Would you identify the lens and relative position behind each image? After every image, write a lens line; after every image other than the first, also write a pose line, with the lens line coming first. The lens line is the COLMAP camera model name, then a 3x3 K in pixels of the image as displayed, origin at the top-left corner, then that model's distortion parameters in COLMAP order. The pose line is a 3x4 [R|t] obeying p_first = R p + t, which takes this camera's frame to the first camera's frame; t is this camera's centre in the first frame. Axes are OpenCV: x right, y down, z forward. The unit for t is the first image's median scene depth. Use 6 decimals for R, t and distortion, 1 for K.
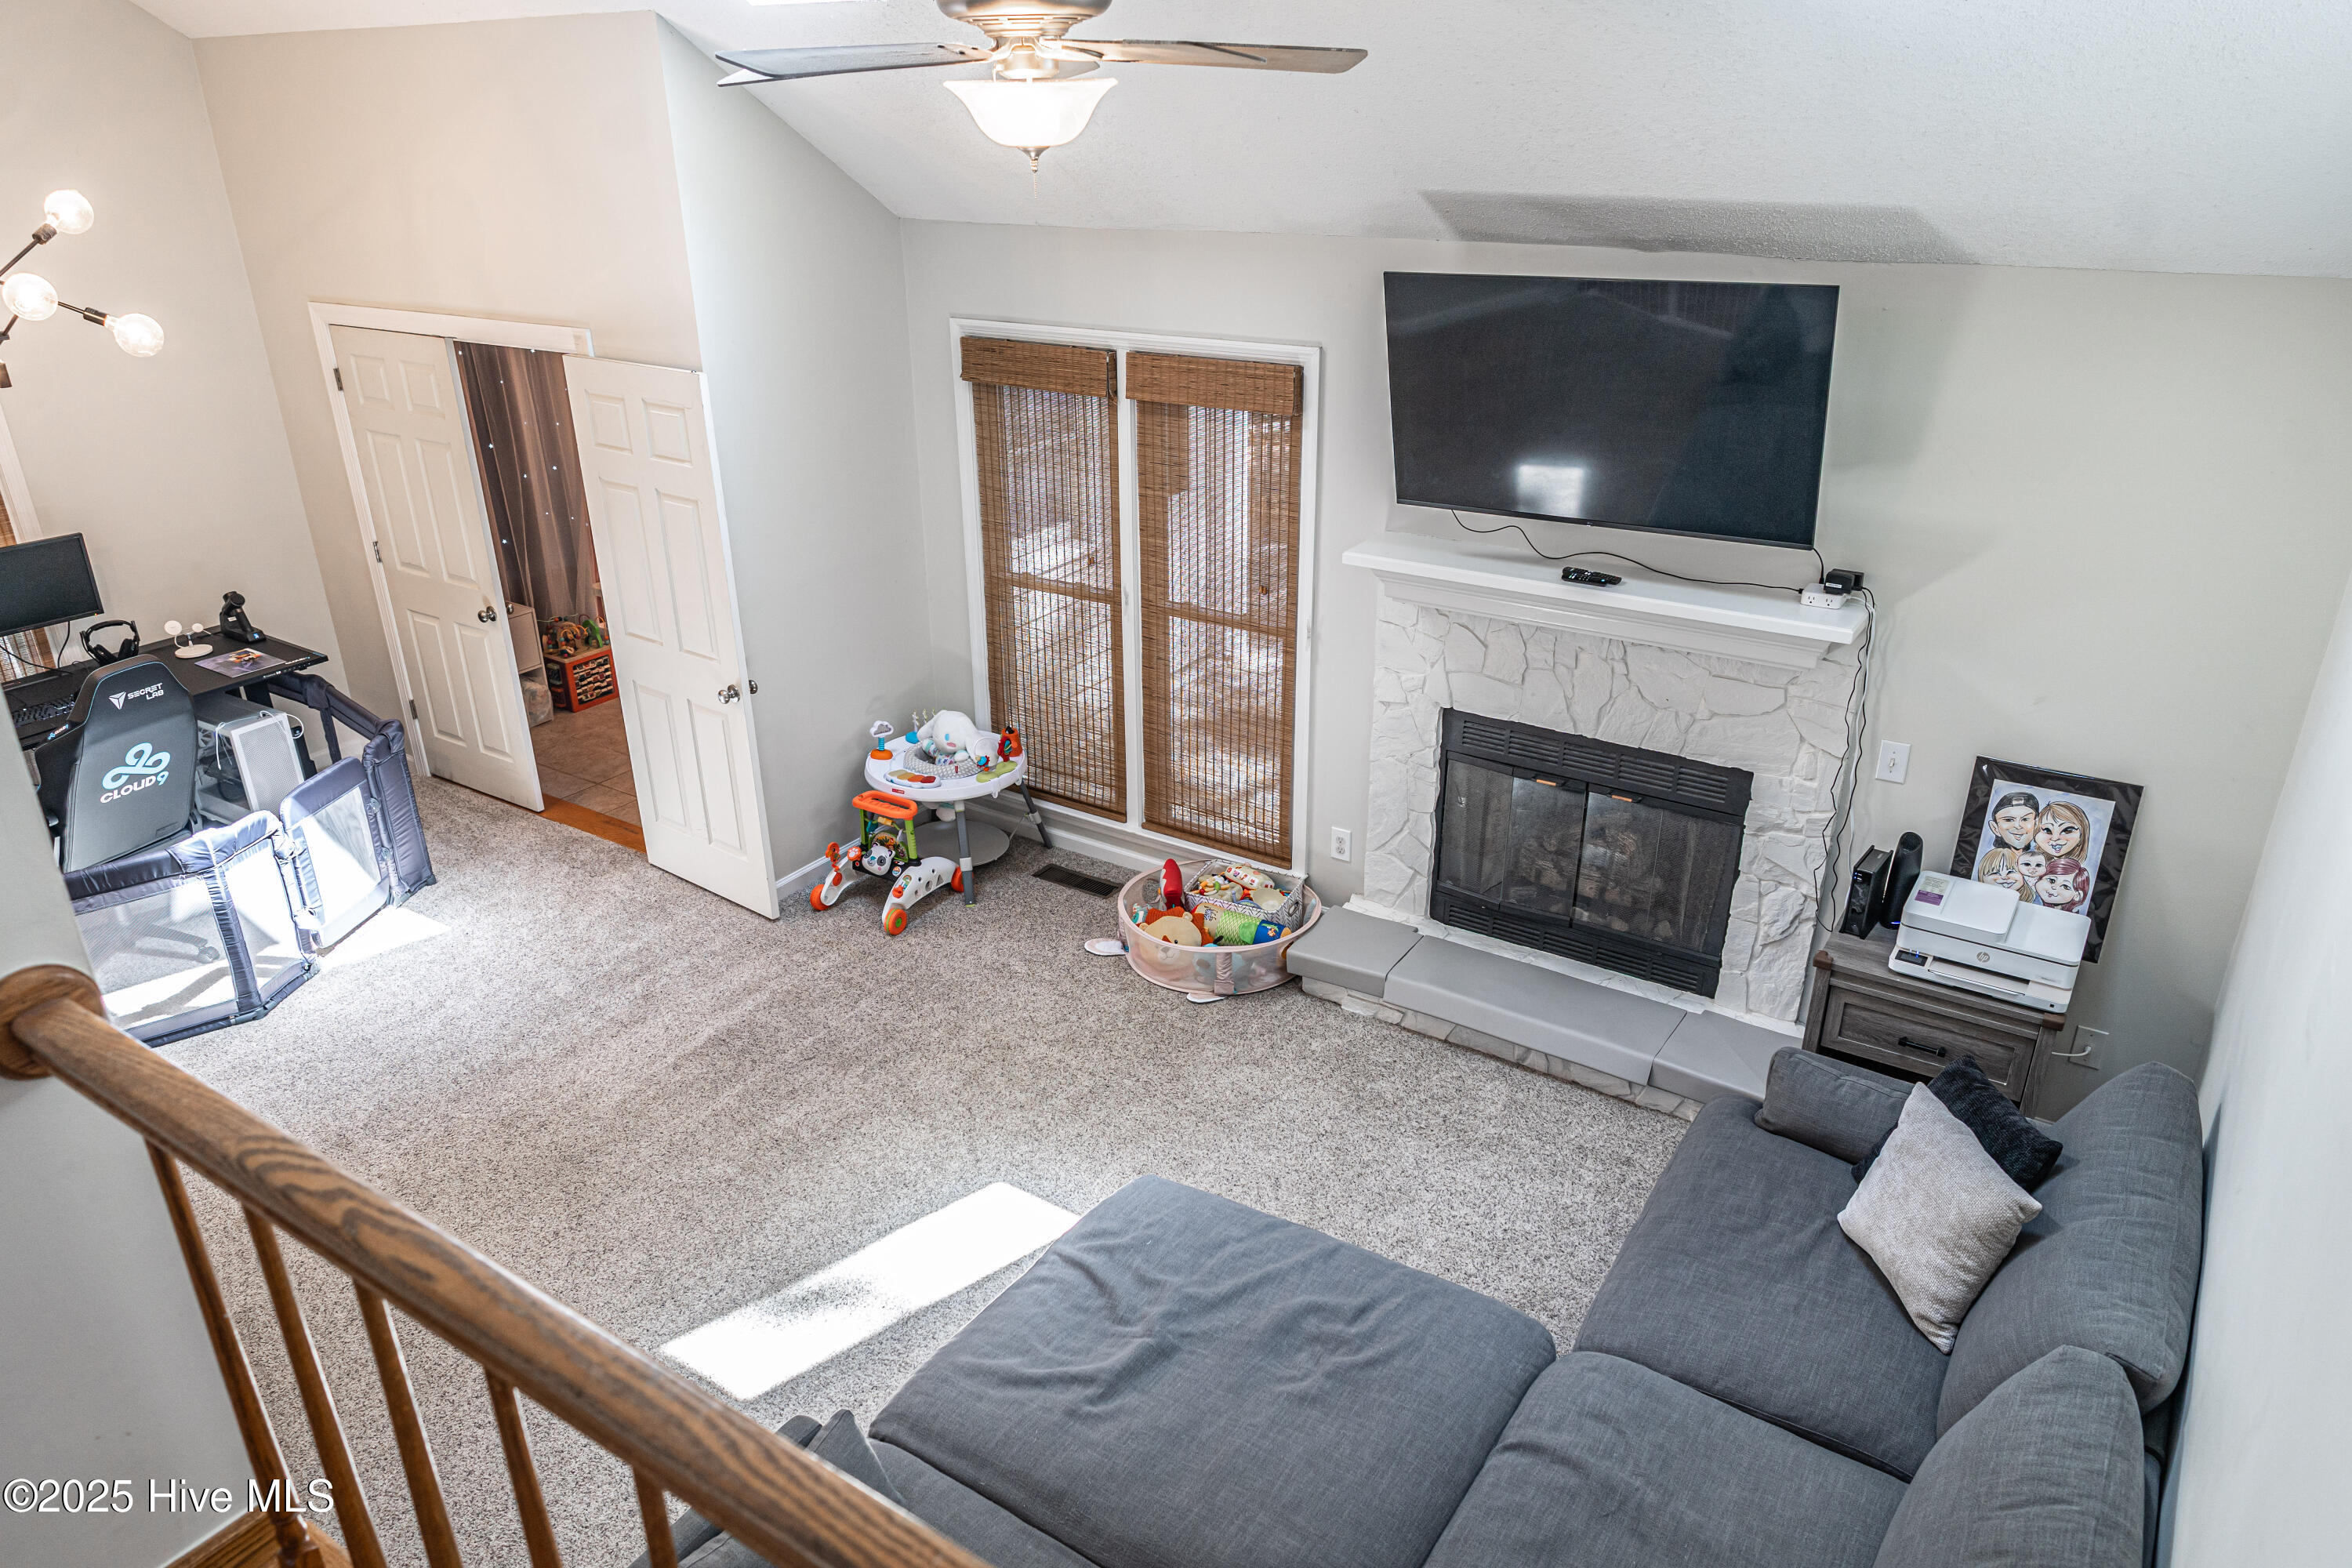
lens RADIAL K [[1538.9, 0, 1172.4], [0, 1538.9, 796.0], [0, 0, 1]] dist [-0.002742, 0.001561]
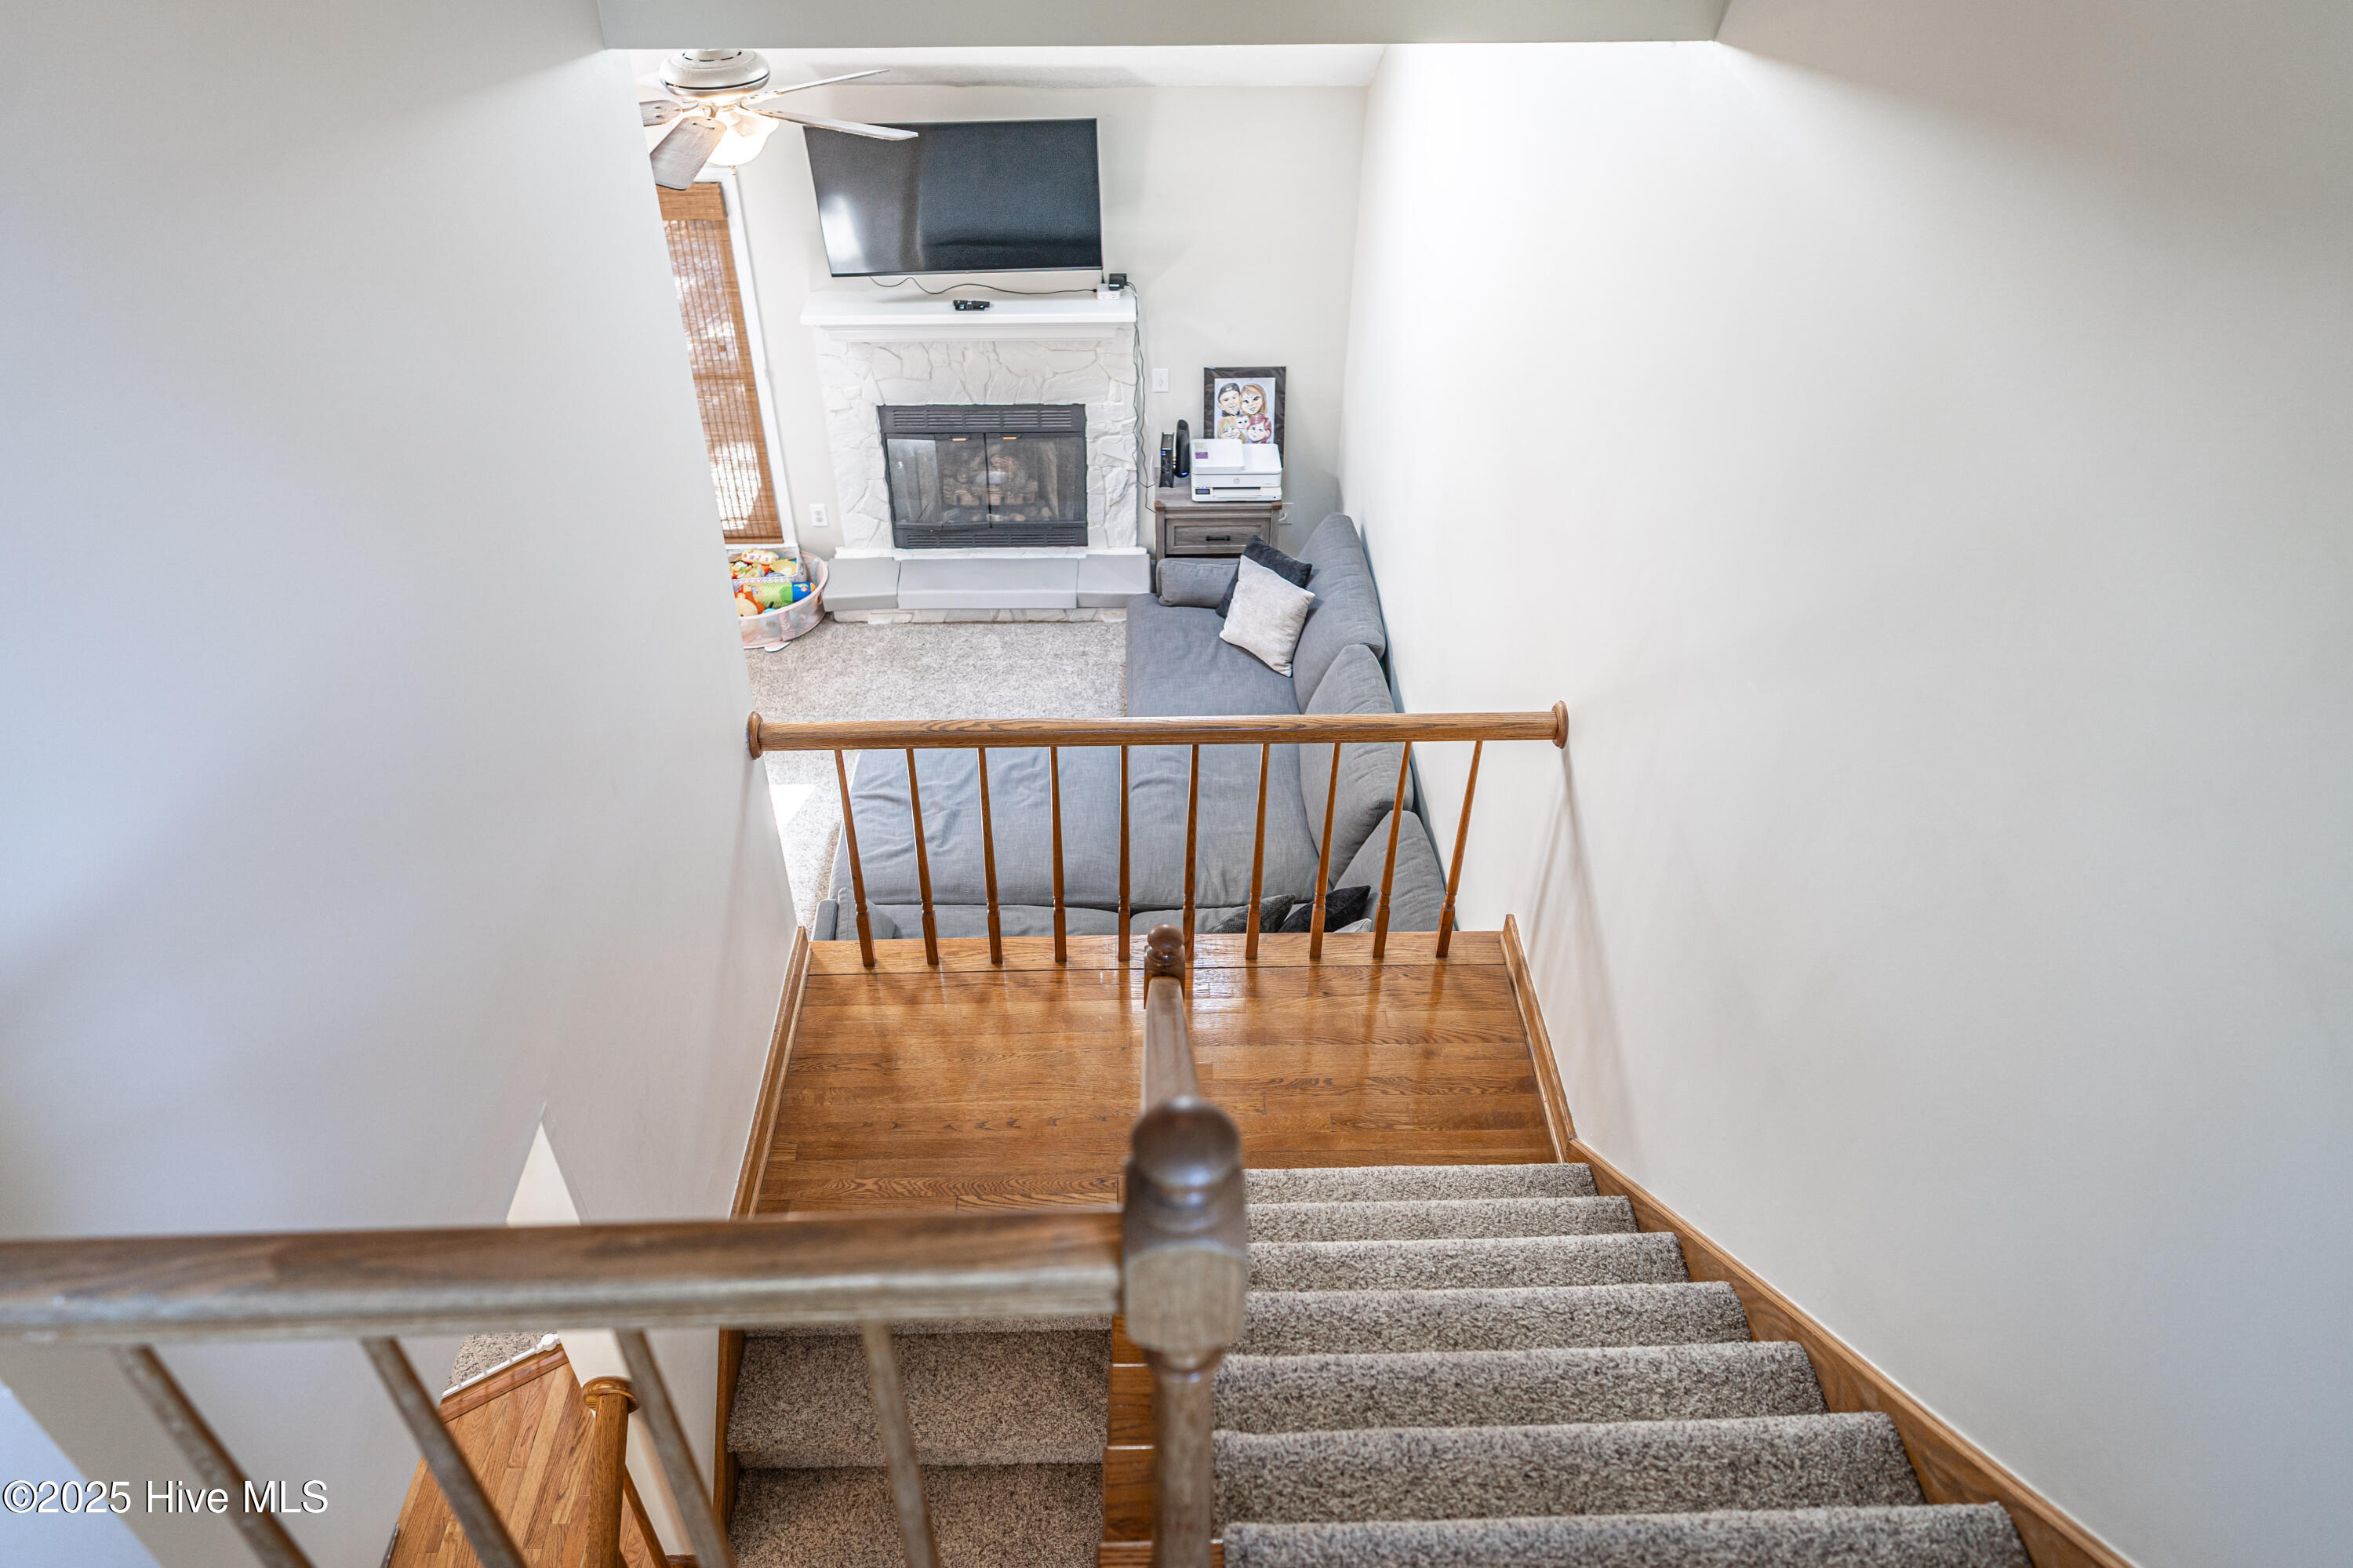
lens RADIAL K [[1570.2, 0, 1153.8], [0, 1570.2, 787.2], [0, 0, 1]] dist [-0.001647, 0.001967]
pose [[0.815976, -0.351876, 0.458658, -0.467260], [0.224829, 0.924111, 0.308983, -0.137467], [-0.532575, -0.149004, 0.833164, -0.483035]]
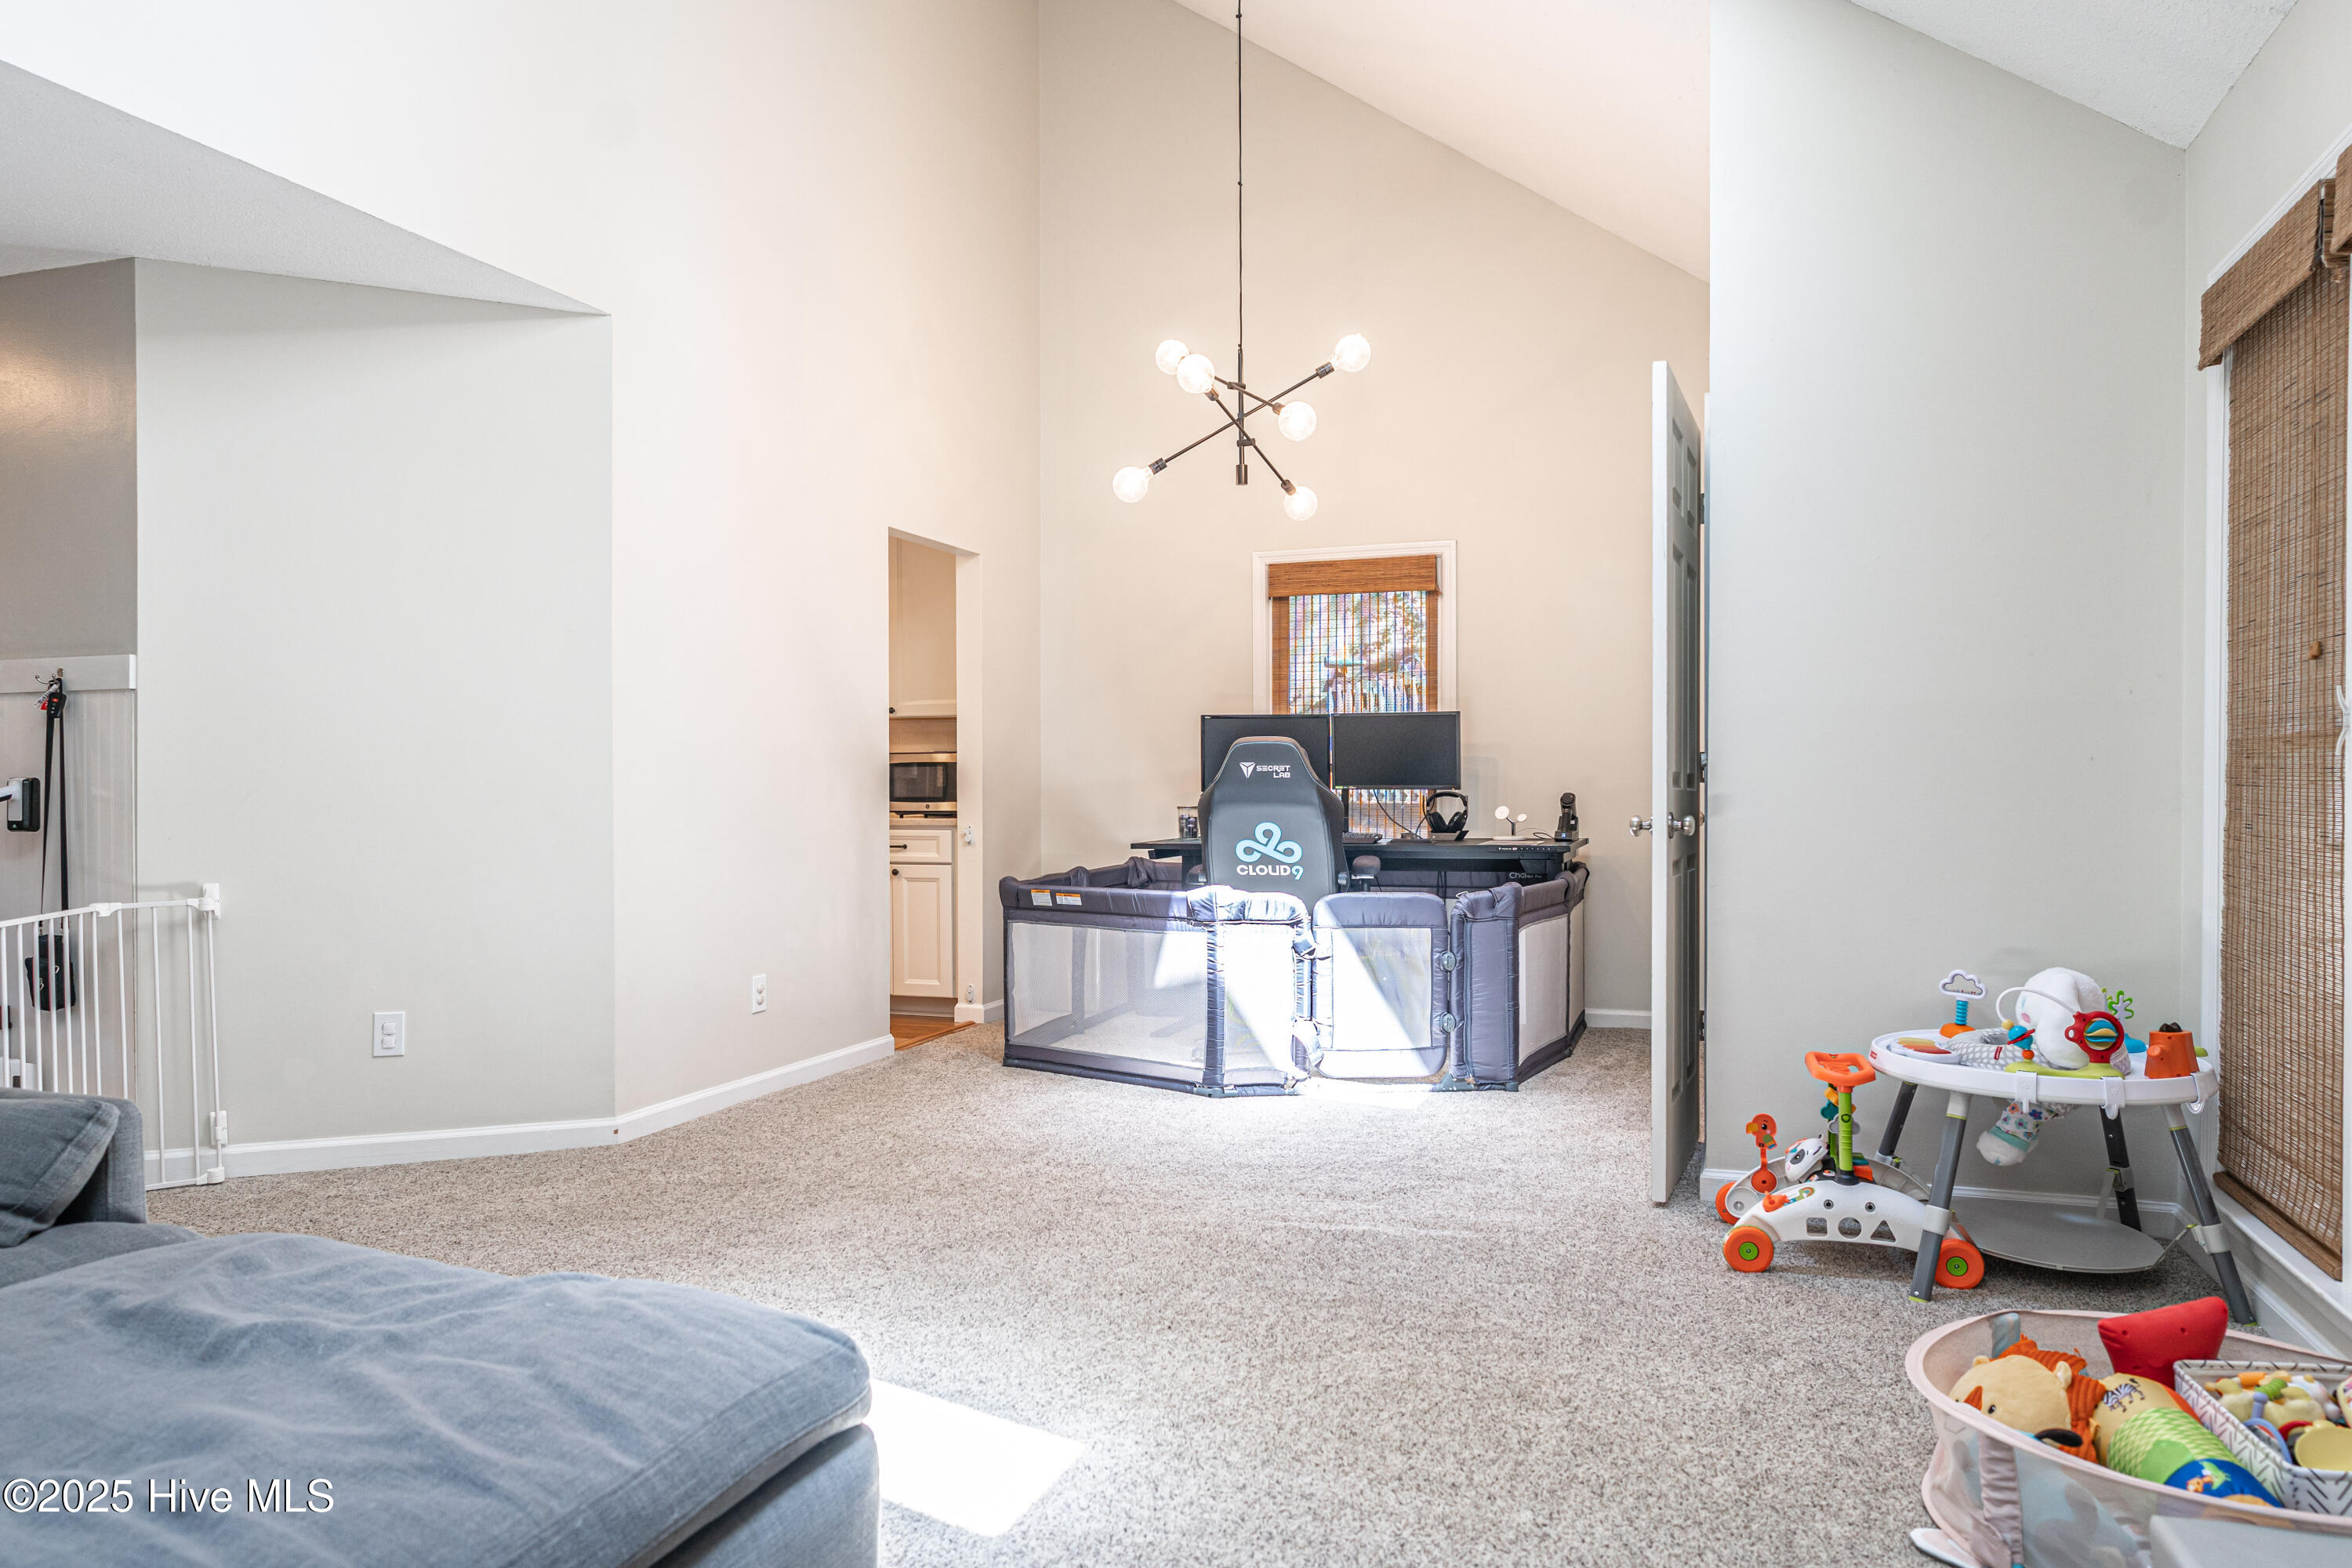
lens RADIAL K [[1569.4, 0, 1153.3], [0, 1569.4, 787.2], [0, 0, 1]] dist [-0.001647, 0.001967]
pose [[0.253159, 0.012964, -0.967338, 0.389056], [-0.401927, 0.910939, -0.092979, 0.084650], [0.879980, 0.412338, 0.235823, 0.751191]]
